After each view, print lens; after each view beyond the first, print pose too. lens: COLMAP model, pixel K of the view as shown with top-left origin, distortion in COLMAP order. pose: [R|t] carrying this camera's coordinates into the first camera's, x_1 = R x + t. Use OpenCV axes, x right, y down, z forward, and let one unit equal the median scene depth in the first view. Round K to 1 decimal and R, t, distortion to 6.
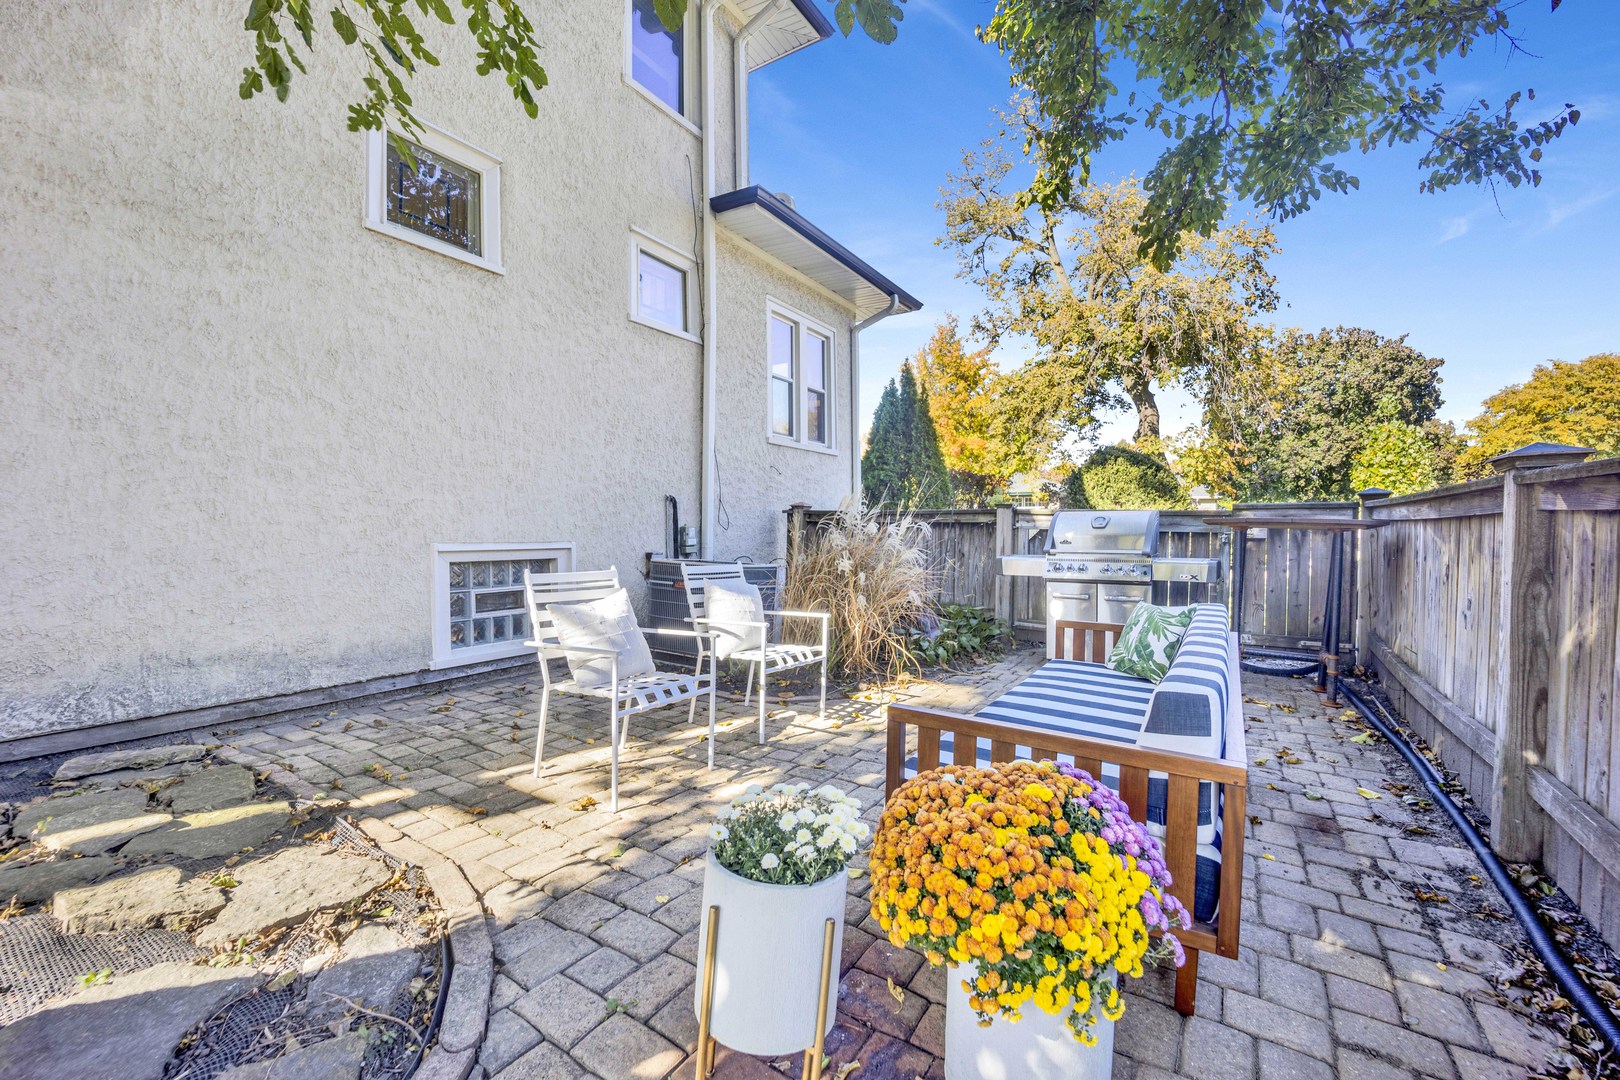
lens RADIAL K [[676.4, 0, 791.7], [0, 676.4, 540.1], [0, 0, 1]] dist [-0.024695, -0.000104]
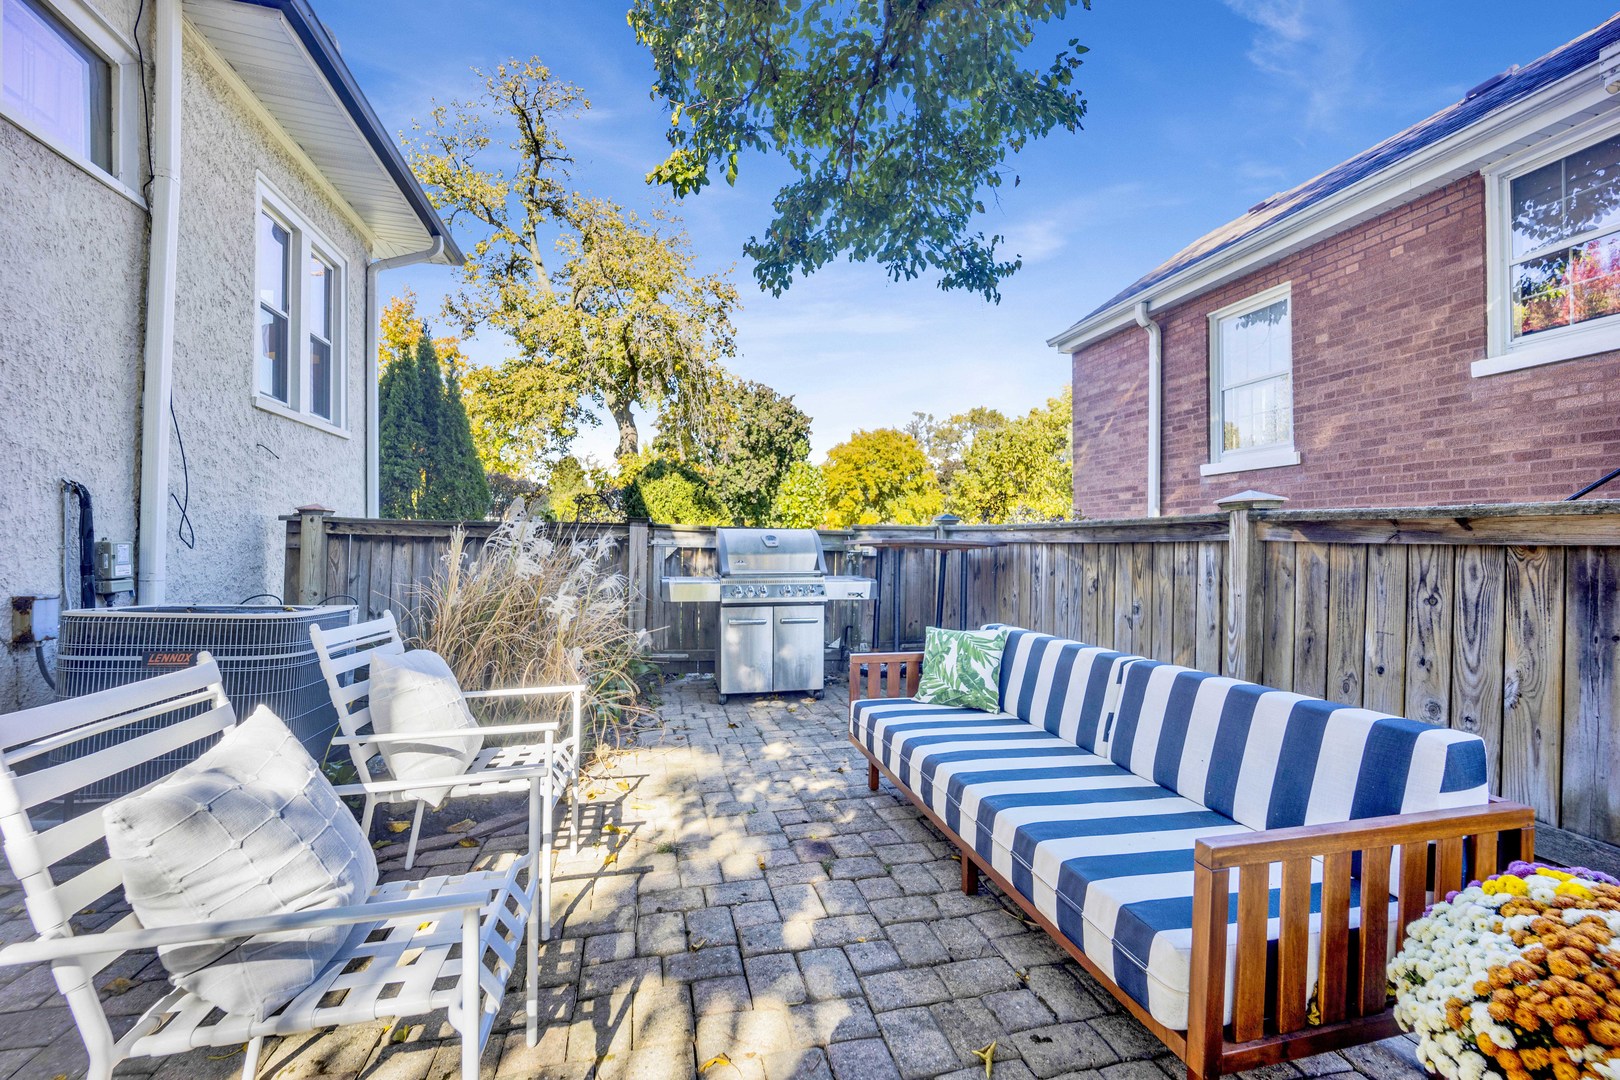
lens RADIAL K [[676.4, 0, 791.7], [0, 676.4, 540.1], [0, 0, 1]] dist [-0.024695, -0.000104]
pose [[0.670965, 0.005619, 0.741468, -0.152477], [0.006321, 0.999892, -0.013297, -0.009795], [-0.741462, 0.013609, 0.670857, 0.225267]]
